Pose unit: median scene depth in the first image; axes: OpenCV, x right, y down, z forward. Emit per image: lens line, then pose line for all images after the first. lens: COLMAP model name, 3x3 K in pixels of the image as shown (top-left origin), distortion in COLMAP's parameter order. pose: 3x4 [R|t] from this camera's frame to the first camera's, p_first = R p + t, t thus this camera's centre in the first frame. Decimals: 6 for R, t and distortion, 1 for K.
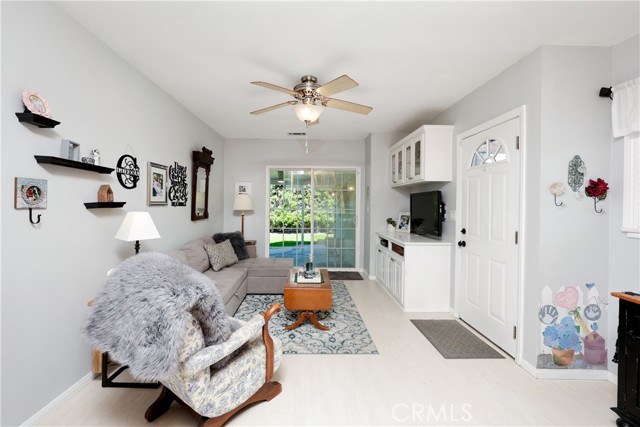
lens RADIAL K [[267.2, 0, 305.6], [0, 267.2, 201.8], [0, 0, 1]] dist [-0.008628, -0.000124]
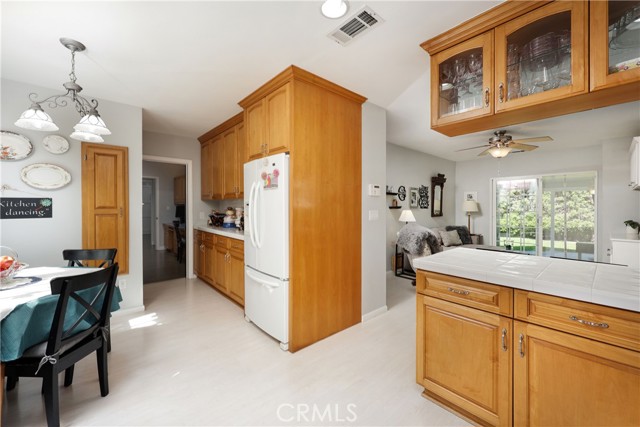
lens RADIAL K [[267.2, 0, 318.5], [0, 267.2, 208.2], [0, 0, 1]] dist [-0.008628, -0.000124]
pose [[0.667462, -0.008503, -0.744595, 0.476335], [0.011847, 0.999930, -0.000799, 0.008561], [0.744550, -0.008288, 0.667516, -0.899871]]
